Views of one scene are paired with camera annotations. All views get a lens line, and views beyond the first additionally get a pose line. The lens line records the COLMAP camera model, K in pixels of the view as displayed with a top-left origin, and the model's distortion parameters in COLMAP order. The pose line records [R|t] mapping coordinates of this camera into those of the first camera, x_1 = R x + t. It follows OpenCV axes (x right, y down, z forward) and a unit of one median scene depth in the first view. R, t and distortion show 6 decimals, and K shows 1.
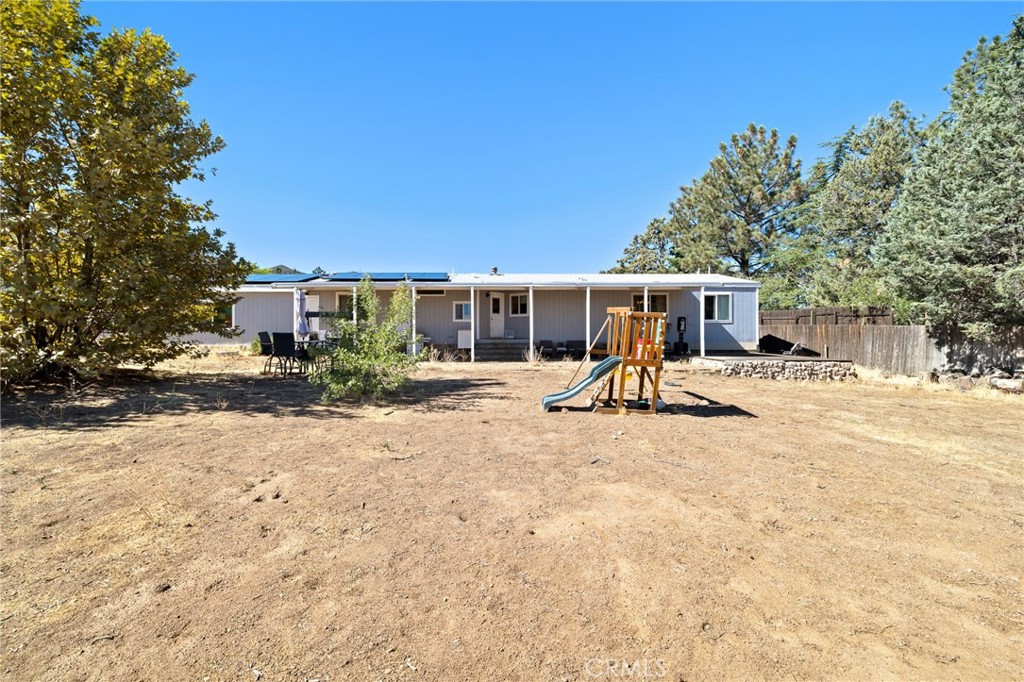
lens RADIAL K [[464.5, 0, 512.0], [0, 464.5, 341.0], [0, 0, 1]] dist [0.001581, 0.000291]
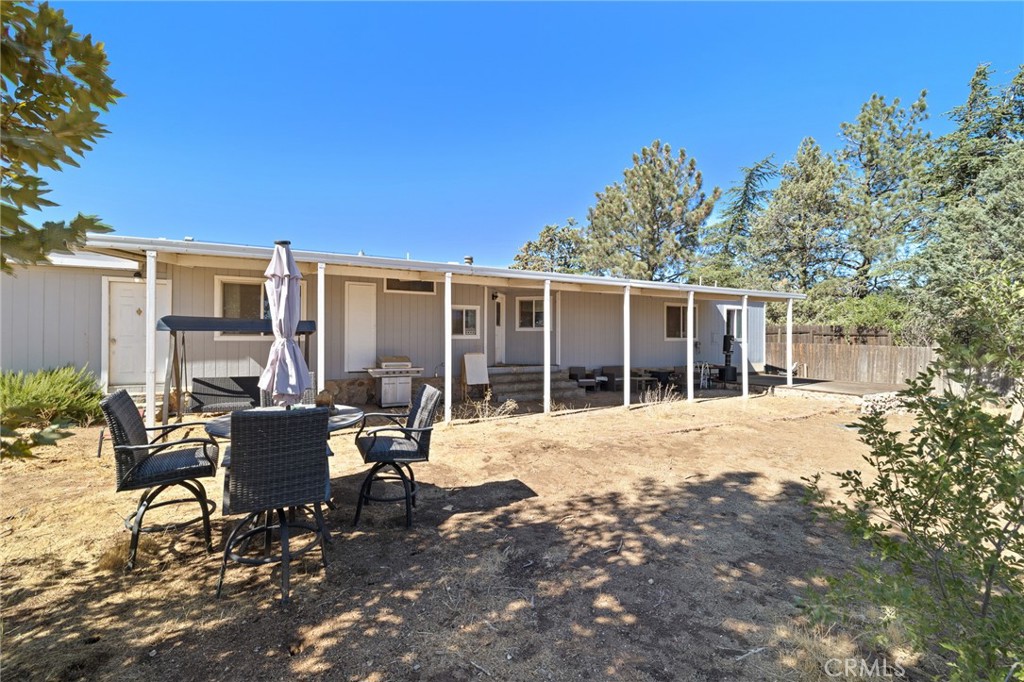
lens RADIAL K [[437.8, 0, 512.0], [0, 437.8, 341.0], [0, 0, 1]] dist [-0.000994, -0.000088]
pose [[0.901243, 0.002728, 0.433306, -0.338658], [0.004351, 0.999873, -0.015343, -0.034851], [-0.433293, 0.015713, 0.901116, 0.535387]]
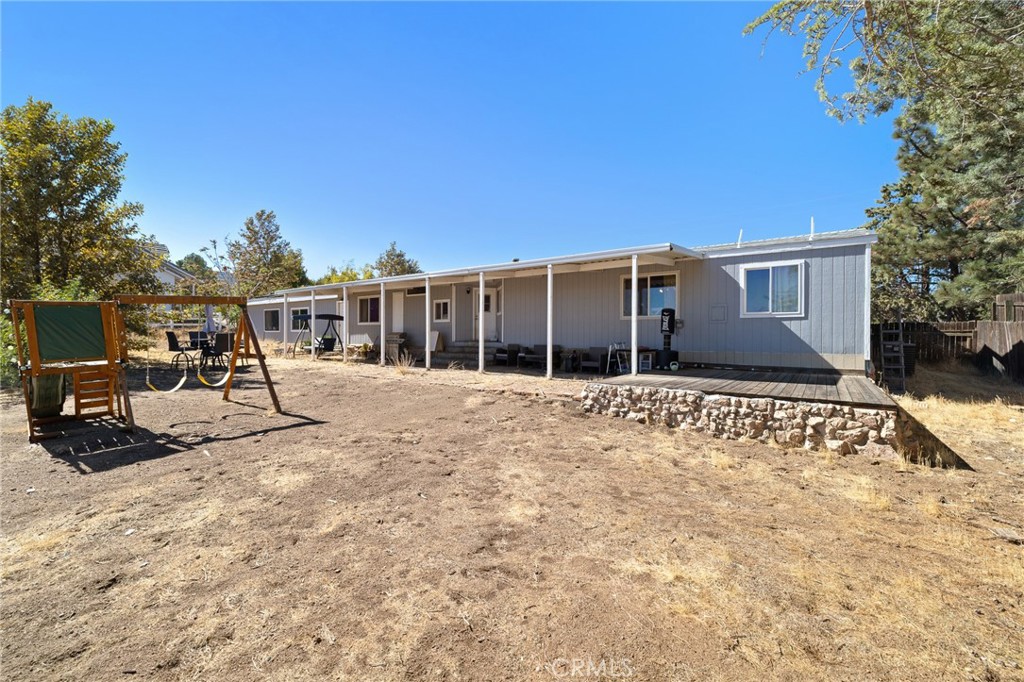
lens RADIAL K [[464.5, 0, 512.0], [0, 464.5, 341.0], [0, 0, 1]] dist [0.001581, 0.000291]
pose [[0.767561, 0.011337, -0.640875, 0.665402], [-0.020866, 0.999756, -0.007306, -0.001709], [0.640636, 0.018980, 0.767610, 0.454155]]
